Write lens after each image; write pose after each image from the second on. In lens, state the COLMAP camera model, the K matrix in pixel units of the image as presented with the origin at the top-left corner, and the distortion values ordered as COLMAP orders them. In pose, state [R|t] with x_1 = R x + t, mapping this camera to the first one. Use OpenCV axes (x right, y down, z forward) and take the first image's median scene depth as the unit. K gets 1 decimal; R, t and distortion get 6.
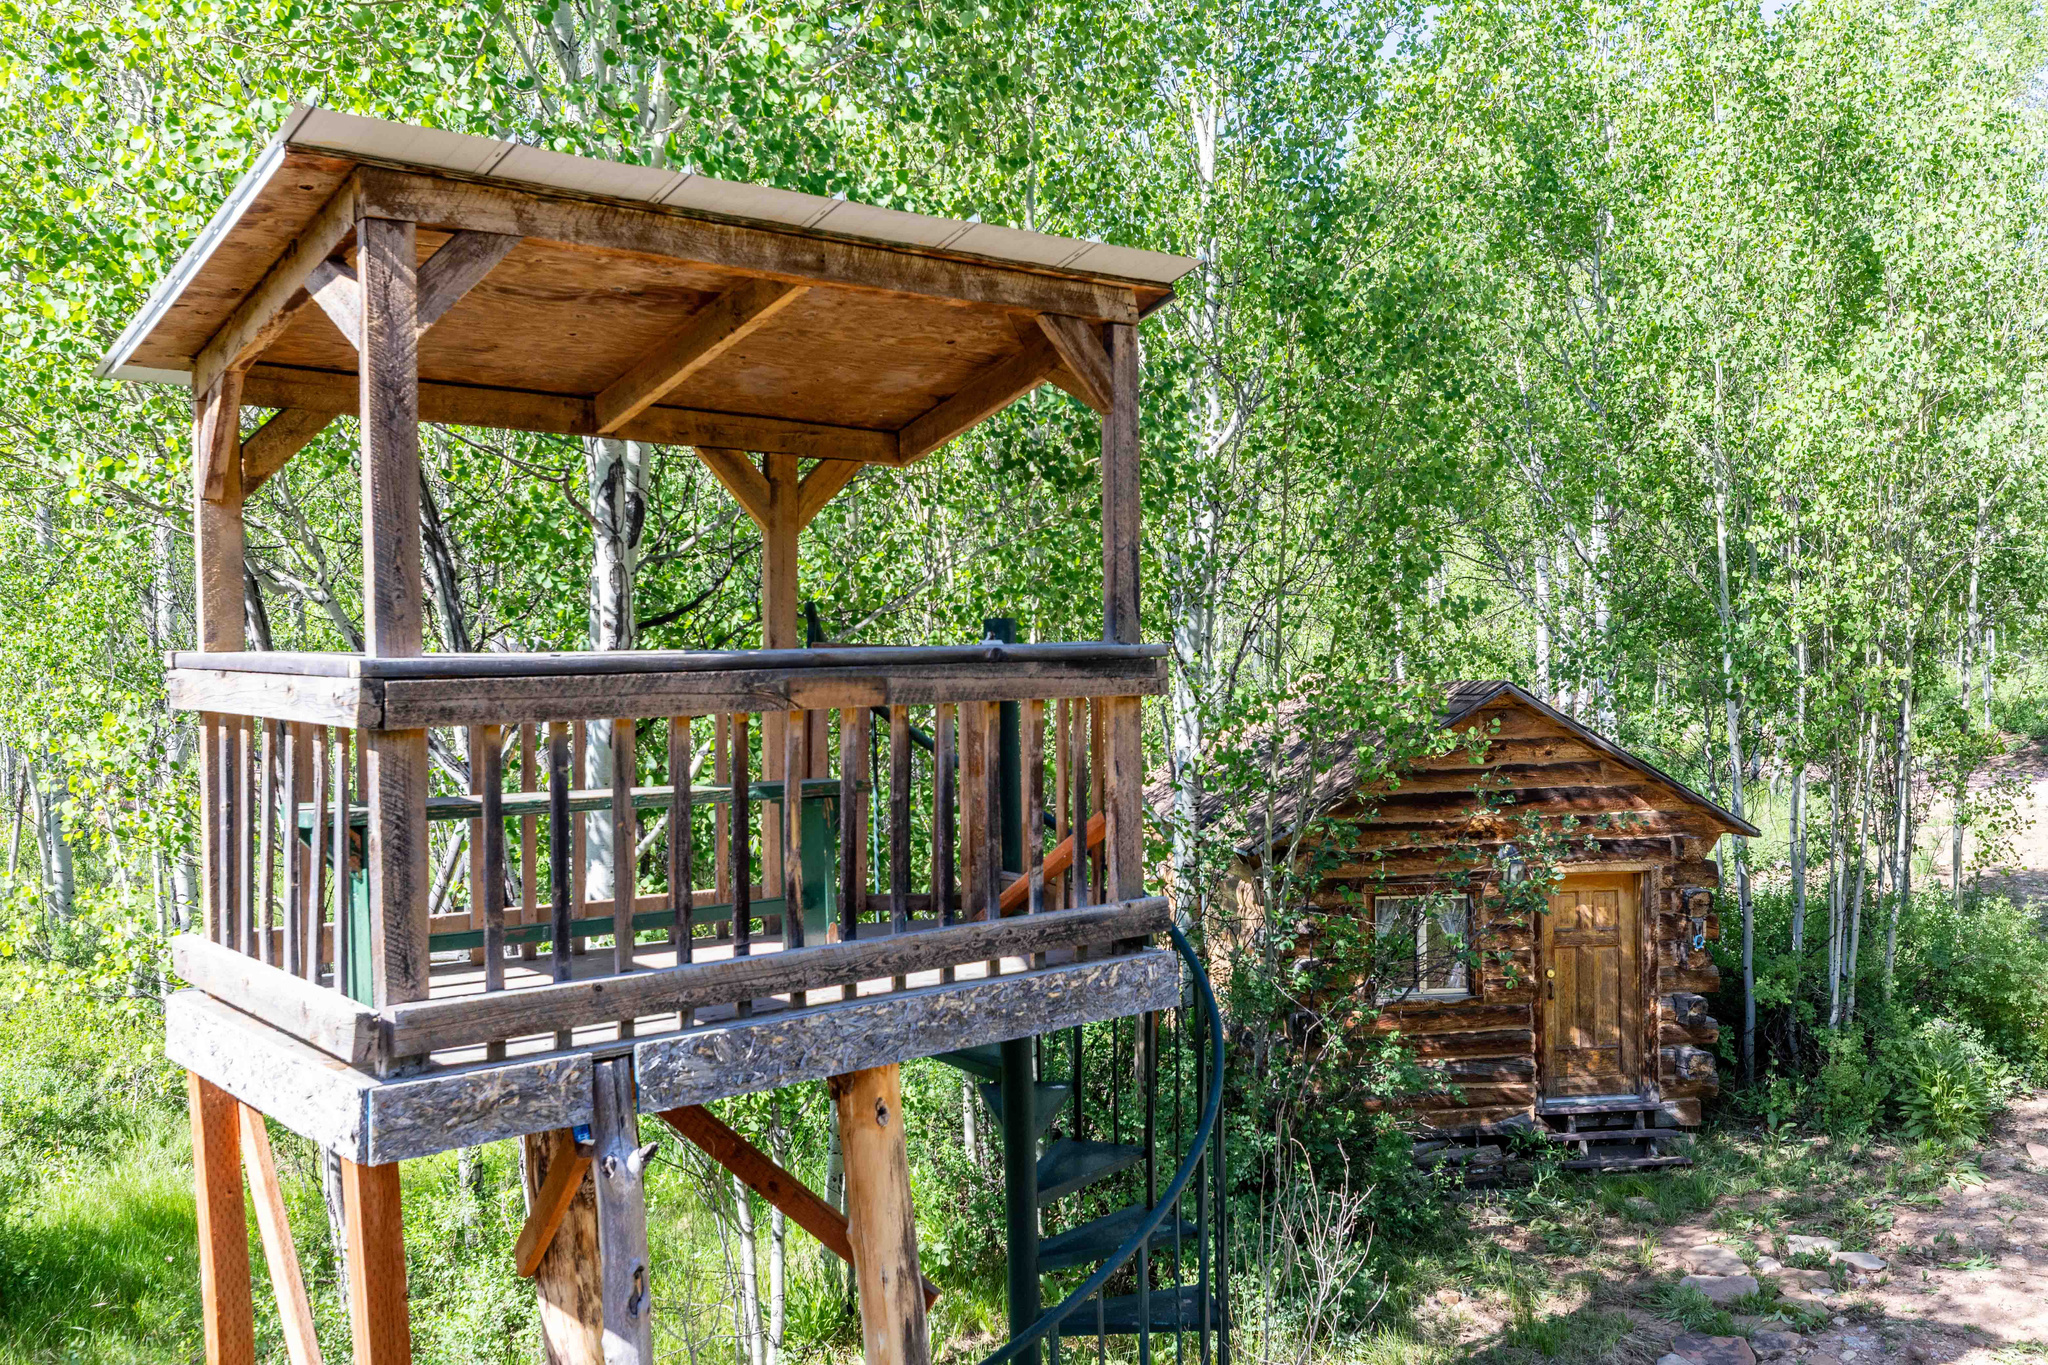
lens RADIAL K [[1919.6, 0, 1020.5], [0, 1919.6, 682.9], [0, 0, 1]] dist [0.021607, 0.000000]
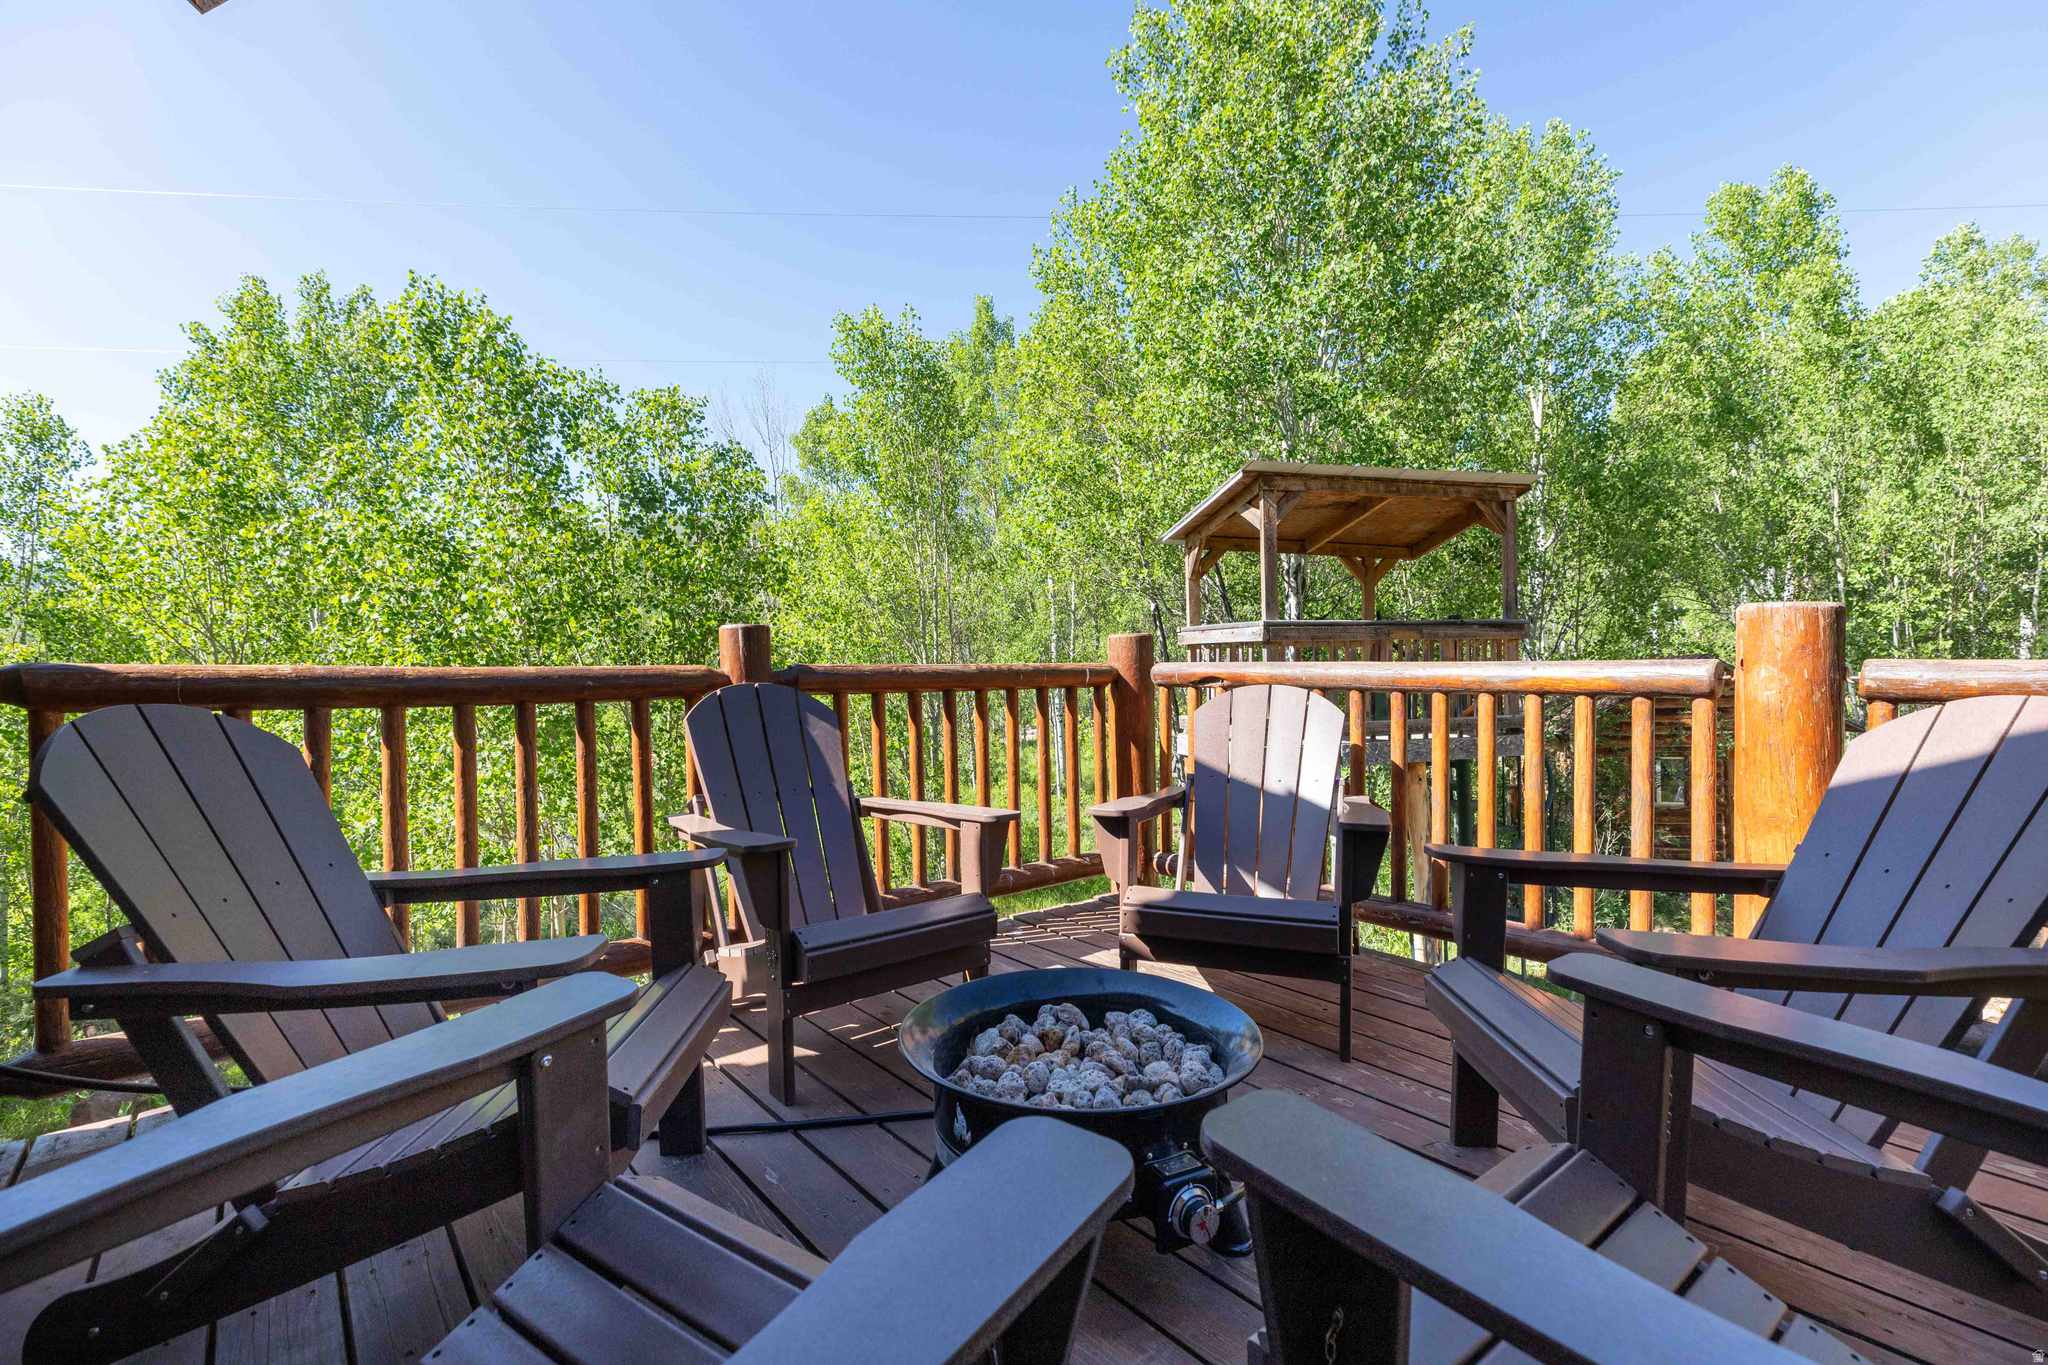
lens RADIAL K [[923.0, 0, 1027.2], [0, 923.0, 675.0], [0, 0, 1]] dist [-0.002604, -0.000159]
pose [[0.919783, -0.004364, -0.392402, -0.063097], [0.001601, 0.999972, -0.007368, 0.066401], [0.392423, 0.006149, 0.919764, -0.459243]]
